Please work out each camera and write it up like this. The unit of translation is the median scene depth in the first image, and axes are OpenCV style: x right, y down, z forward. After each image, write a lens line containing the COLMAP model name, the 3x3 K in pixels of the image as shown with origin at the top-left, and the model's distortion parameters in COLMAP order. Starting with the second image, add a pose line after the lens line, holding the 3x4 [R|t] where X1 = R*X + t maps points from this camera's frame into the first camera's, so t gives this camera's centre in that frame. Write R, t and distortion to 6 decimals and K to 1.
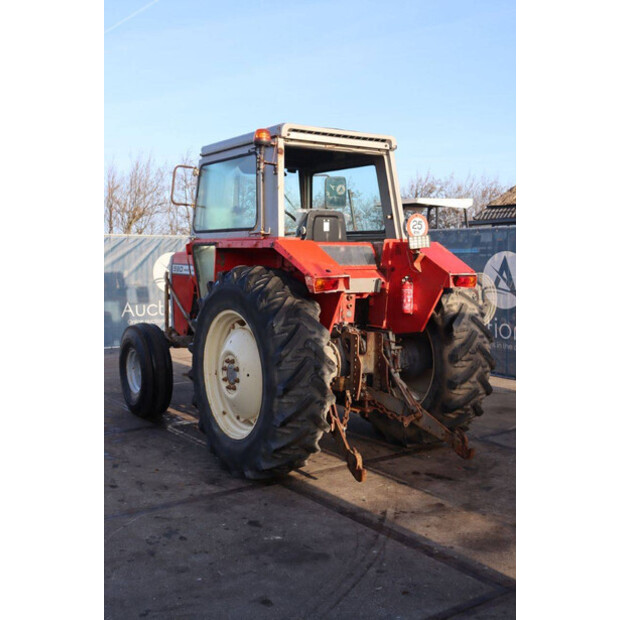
lens RADIAL K [[706.0, 0, 312.0], [0, 706.0, 315.5], [0, 0, 1]] dist [-0.036088, 0.000000]
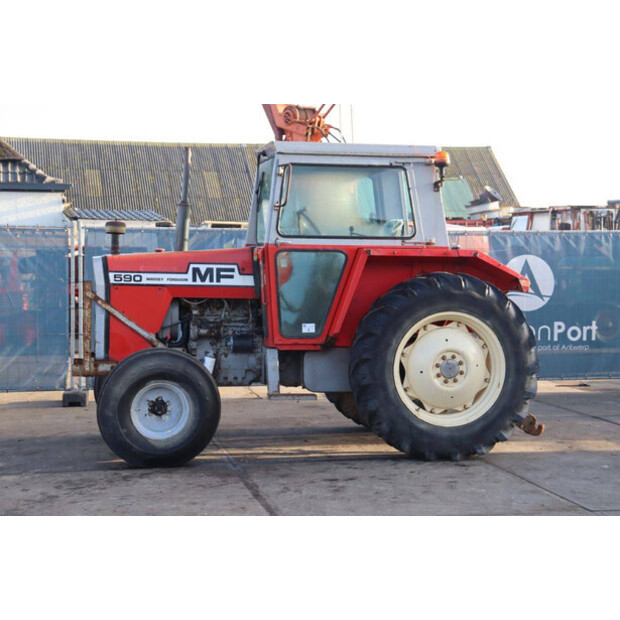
lens RADIAL K [[1131.0, 0, 312.6], [0, 1131.0, 312.8], [0, 0, 1]] dist [0.240038, 0.000000]
pose [[0.393807, -0.047308, 0.917975, -1.745189], [0.071403, 0.997231, 0.020761, -0.055474], [-0.916415, 0.057371, 0.396095, 0.451569]]
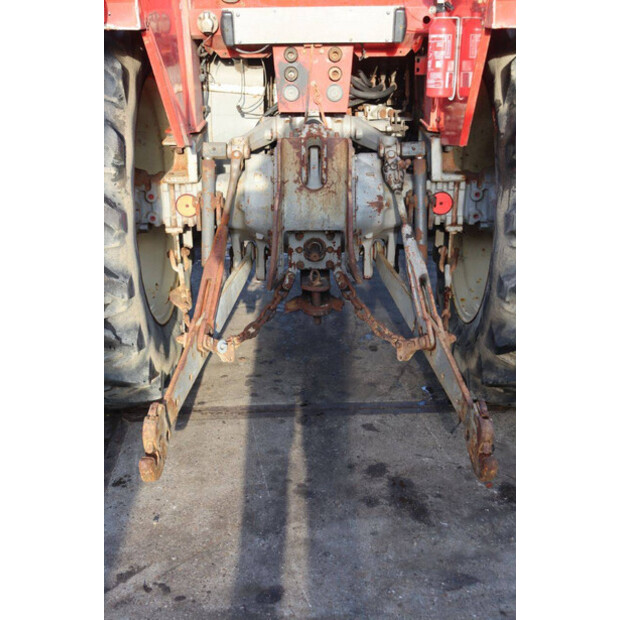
lens RADIAL K [[784.8, 0, 311.8], [0, 784.8, 312.2], [0, 0, 1]] dist [0.022011, 0.000000]
pose [[0.837416, 0.190021, -0.512471, 0.336736], [-0.038726, 0.955891, 0.291159, -0.014244], [0.545193, -0.223975, 0.807837, 0.578196]]
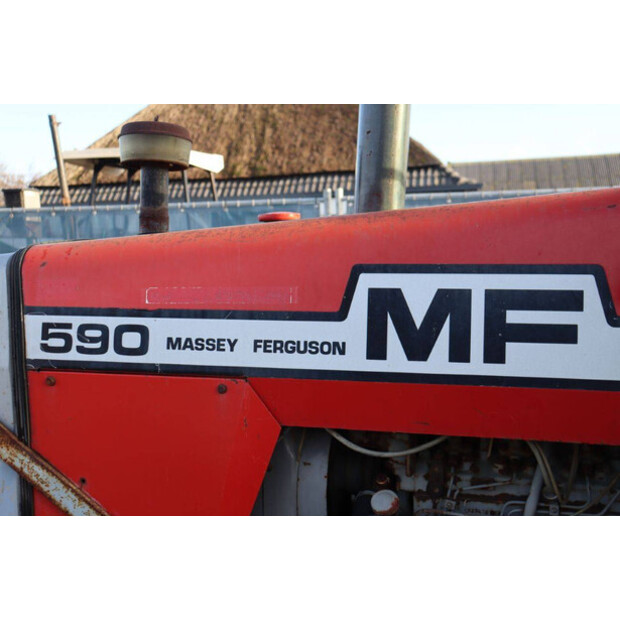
lens RADIAL K [[808.7, 0, 314.1], [0, 808.7, 305.8], [0, 0, 1]] dist [0.029472, 0.000000]
pose [[0.764303, -0.057079, 0.642326, -0.390009], [0.072305, 0.997379, 0.002594, -0.098783], [-0.640791, 0.044461, 0.766427, 1.121965]]
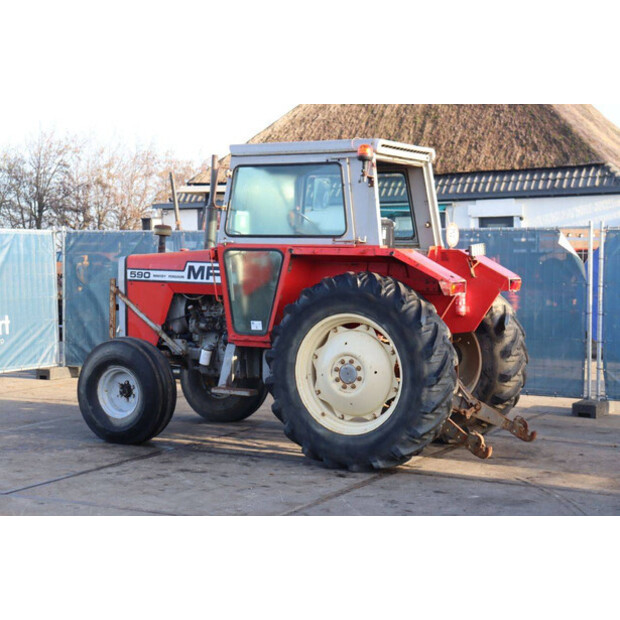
lens RADIAL K [[1131.0, 0, 308.9], [0, 1131.0, 310.0], [0, 0, 1]] dist [0.240038, 0.000000]
pose [[0.899396, -0.018087, 0.436760, -0.858228], [0.032241, 0.999167, -0.025014, 0.026079], [-0.435944, 0.036579, 0.899230, -0.483233]]
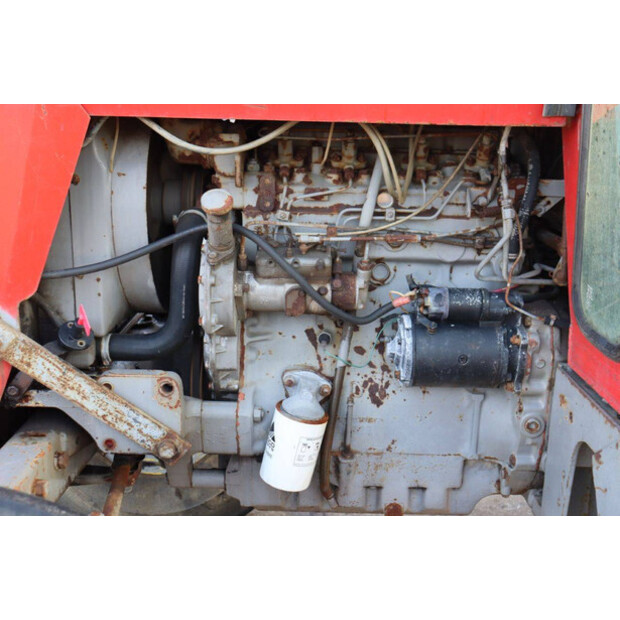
lens RADIAL K [[735.0, 0, 311.8], [0, 735.0, 309.4], [0, 0, 1]] dist [-0.001075, 0.000000]
pose [[0.557914, -0.211029, 0.802620, -0.367817], [0.064240, 0.975210, 0.211753, -0.044989], [-0.827409, -0.066580, 0.557640, 1.169865]]
